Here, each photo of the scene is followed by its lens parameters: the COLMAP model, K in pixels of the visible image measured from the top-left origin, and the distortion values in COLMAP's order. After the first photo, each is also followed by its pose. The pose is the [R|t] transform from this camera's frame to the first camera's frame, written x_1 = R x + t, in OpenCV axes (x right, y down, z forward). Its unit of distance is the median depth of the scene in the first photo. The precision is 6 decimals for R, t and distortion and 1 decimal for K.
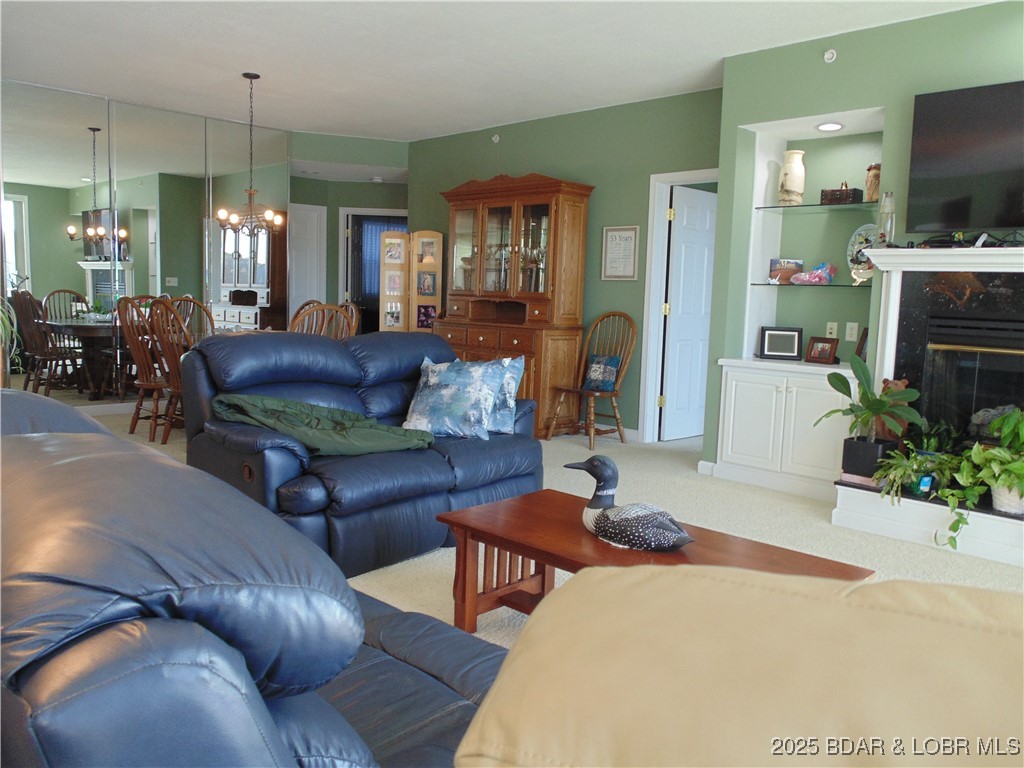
lens RADIAL K [[815.5, 0, 515.4], [0, 815.5, 381.1], [0, 0, 1]] dist [-0.013829, -0.002940]
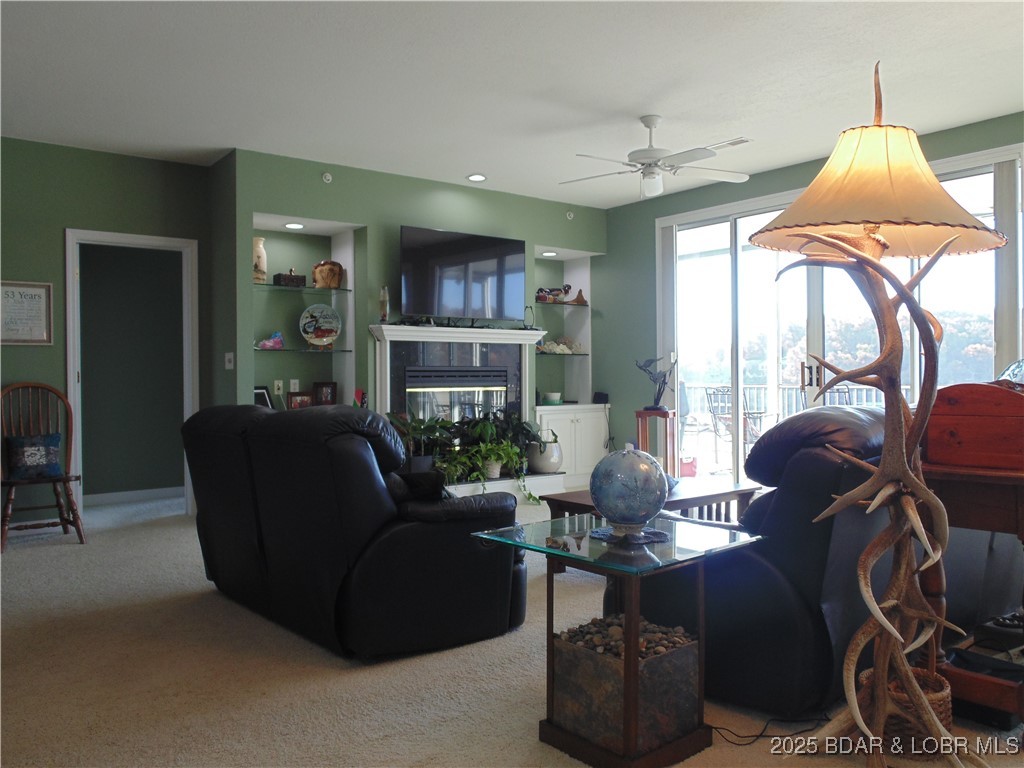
lens RADIAL K [[815.5, 0, 521.4], [0, 815.5, 380.4], [0, 0, 1]] dist [-0.013829, -0.002940]
pose [[0.120593, -0.039602, 0.991912, -0.802776], [0.116325, 0.992884, 0.025498, -0.061980], [-0.985863, 0.112309, 0.124342, 0.497411]]
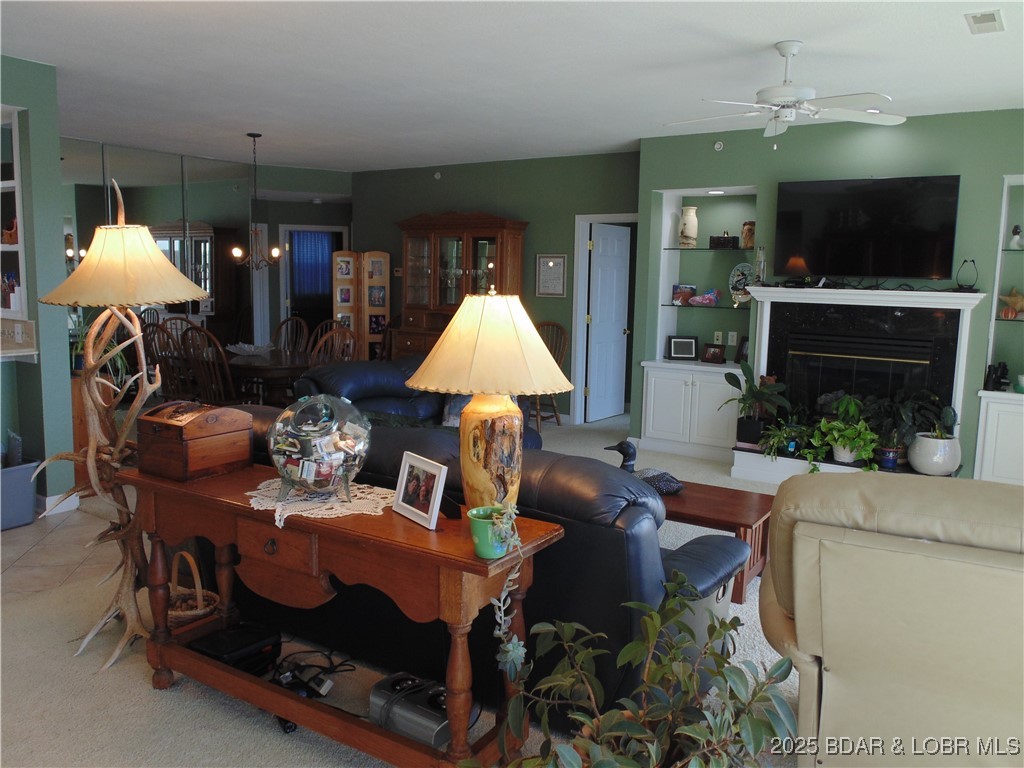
lens RADIAL K [[815.5, 0, 520.4], [0, 815.5, 383.4], [0, 0, 1]] dist [-0.013829, -0.002940]
pose [[0.980756, -0.038987, 0.191307, -0.207835], [0.032859, 0.998843, 0.035102, -0.045425], [-0.192455, -0.028140, 0.980902, -0.290097]]
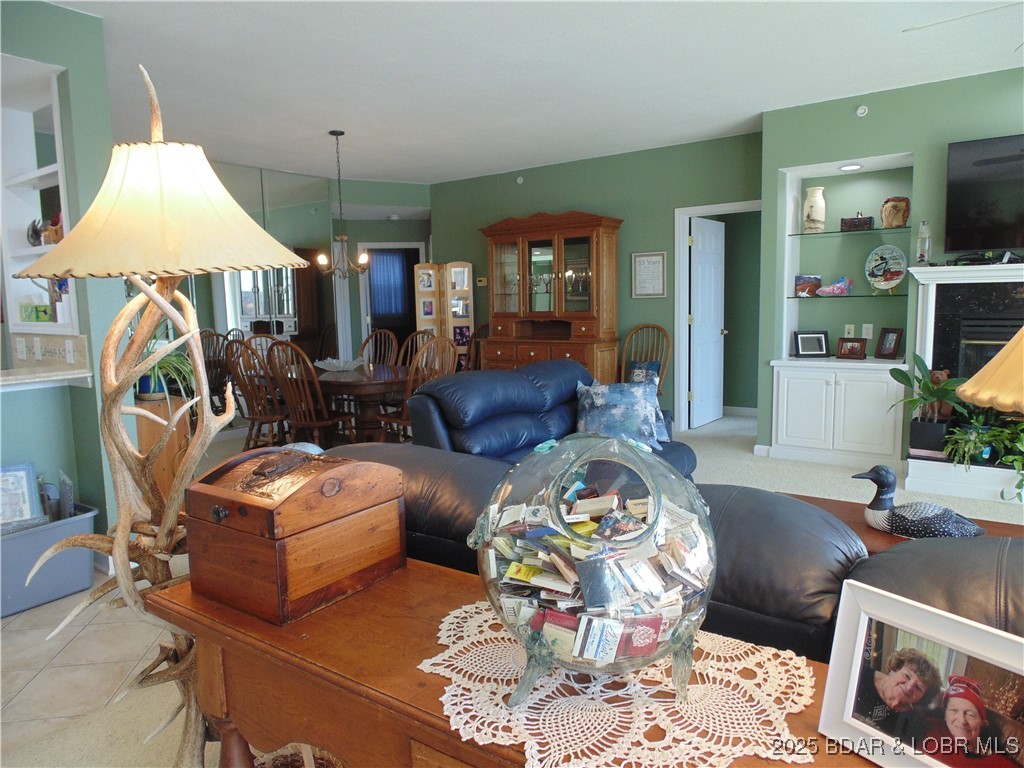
lens RADIAL K [[684.2, 0, 518.0], [0, 684.2, 380.0], [0, 0, 1]] dist [-0.006590, -0.004638]
pose [[0.986145, -0.074028, 0.148454, -0.276100], [0.072158, 0.997232, 0.017952, -0.044240], [-0.149372, -0.006991, 0.988756, 0.046173]]
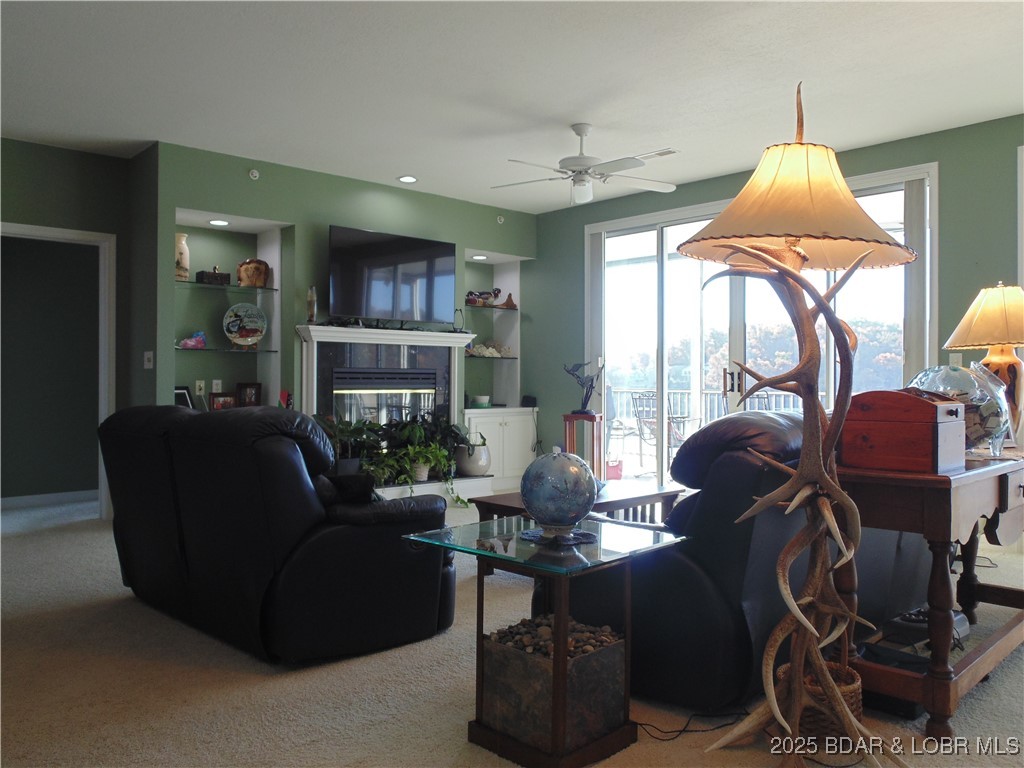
lens RADIAL K [[815.5, 0, 521.8], [0, 815.5, 381.1], [0, 0, 1]] dist [-0.013829, -0.002940]
pose [[0.031680, -0.035806, 0.998856, -0.807292], [0.103221, 0.994132, 0.032363, -0.062463], [-0.994154, 0.102078, 0.035190, 0.499951]]
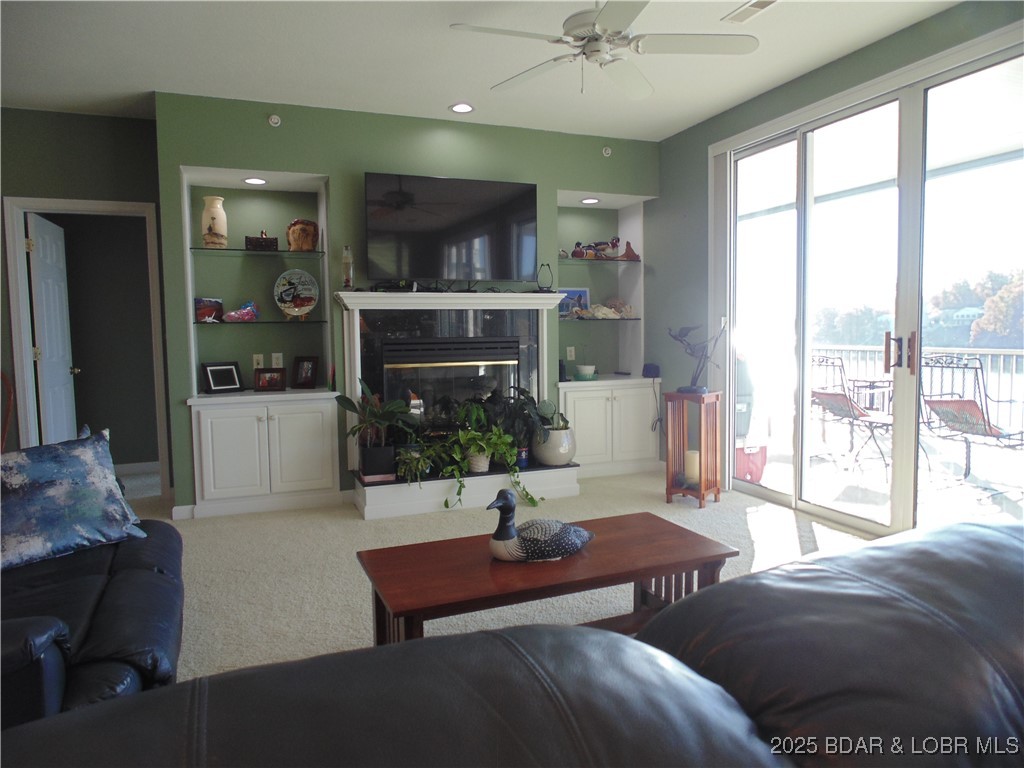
lens RADIAL K [[684.2, 0, 519.3], [0, 684.2, 378.4], [0, 0, 1]] dist [-0.006590, -0.004638]
pose [[0.393081, -0.104459, 0.913551, -0.343609], [0.125328, 0.990341, 0.059314, -0.051185], [-0.910923, 0.091178, 0.402376, 0.299795]]
